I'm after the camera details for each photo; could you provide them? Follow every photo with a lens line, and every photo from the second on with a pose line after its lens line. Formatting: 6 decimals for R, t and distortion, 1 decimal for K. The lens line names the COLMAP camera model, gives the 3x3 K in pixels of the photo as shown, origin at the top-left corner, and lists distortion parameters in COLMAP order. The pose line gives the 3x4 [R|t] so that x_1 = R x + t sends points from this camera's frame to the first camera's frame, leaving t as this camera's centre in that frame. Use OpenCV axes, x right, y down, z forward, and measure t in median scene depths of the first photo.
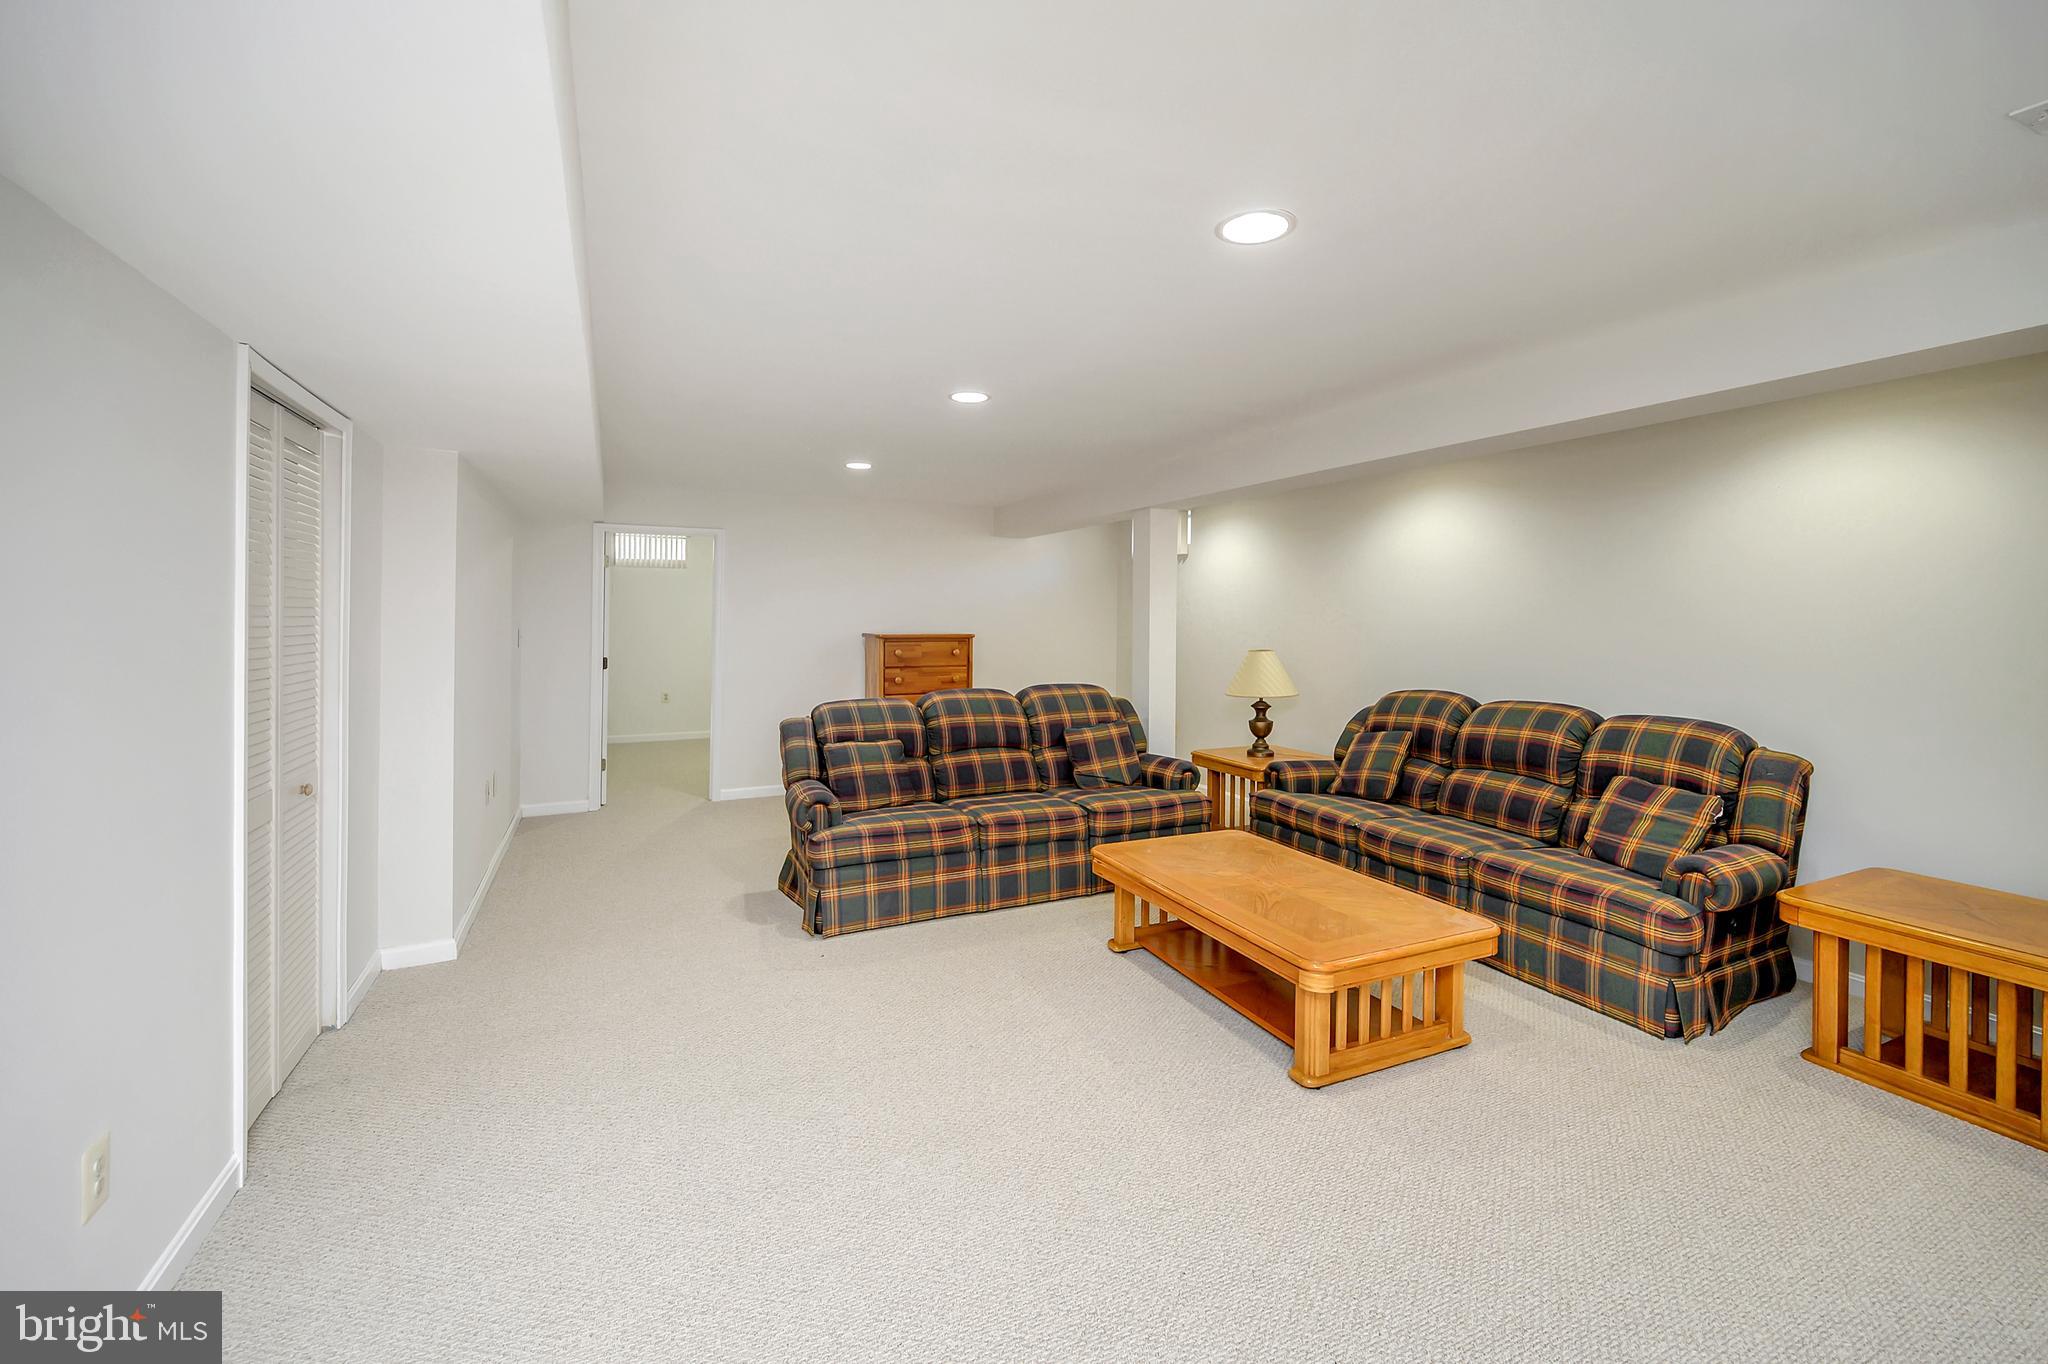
lens RADIAL K [[843.1, 0, 1027.7], [0, 843.1, 622.2], [0, 0, 1]] dist [0.000729, -0.000010]
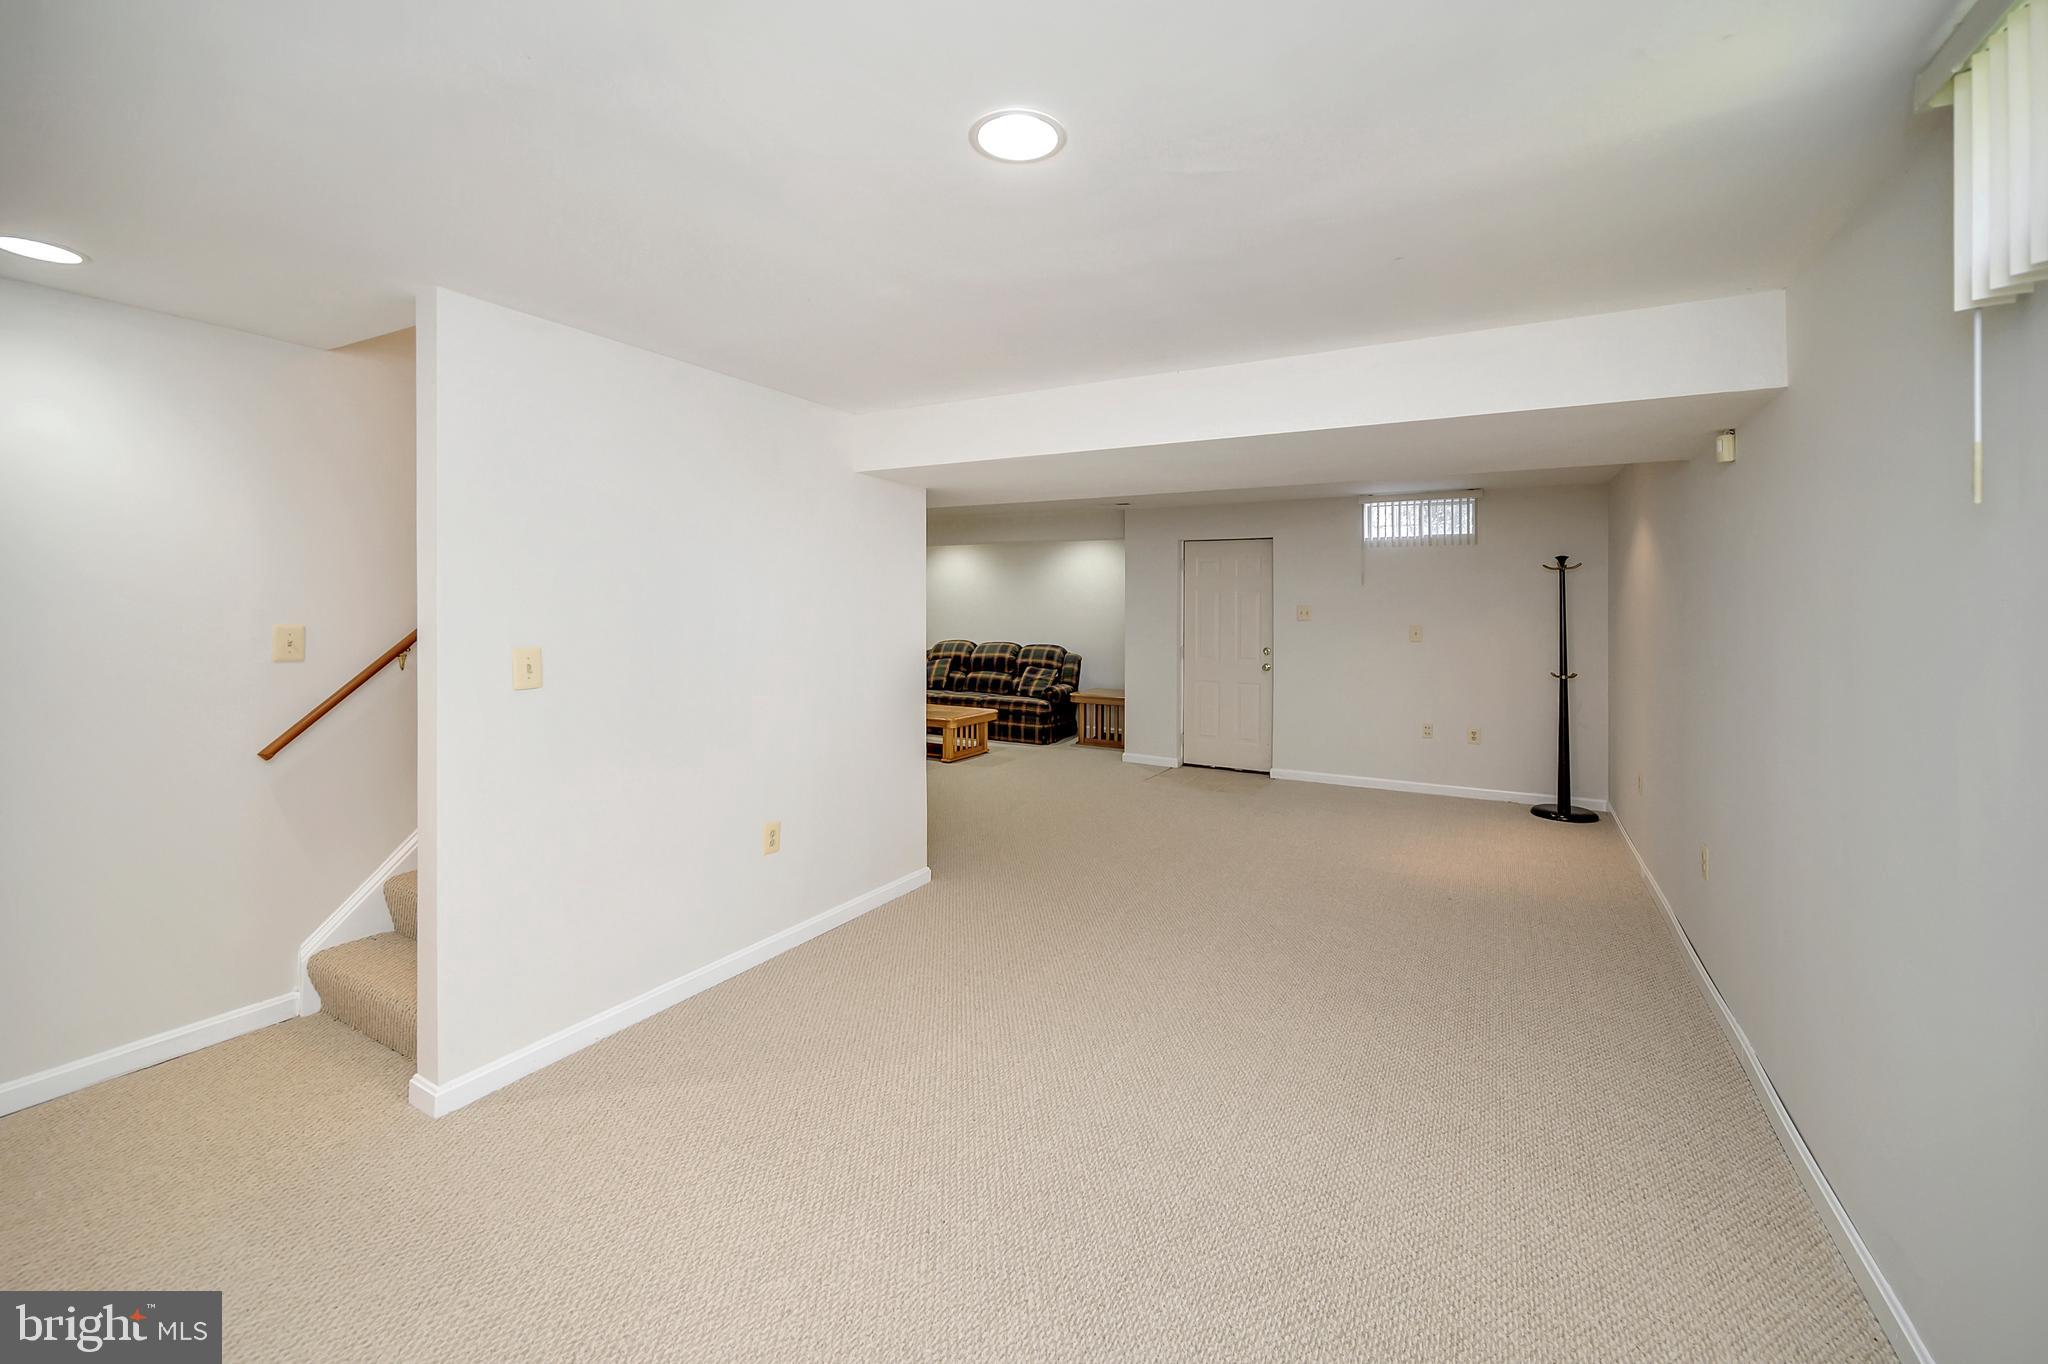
lens RADIAL K [[843.1, 0, 1027.7], [0, 843.1, 622.2], [0, 0, 1]] dist [0.000729, -0.000010]
pose [[0.806314, -0.010448, 0.591396, -0.721435], [0.004392, 0.999922, 0.011677, 0.009509], [-0.591472, -0.006818, 0.806297, -0.947187]]
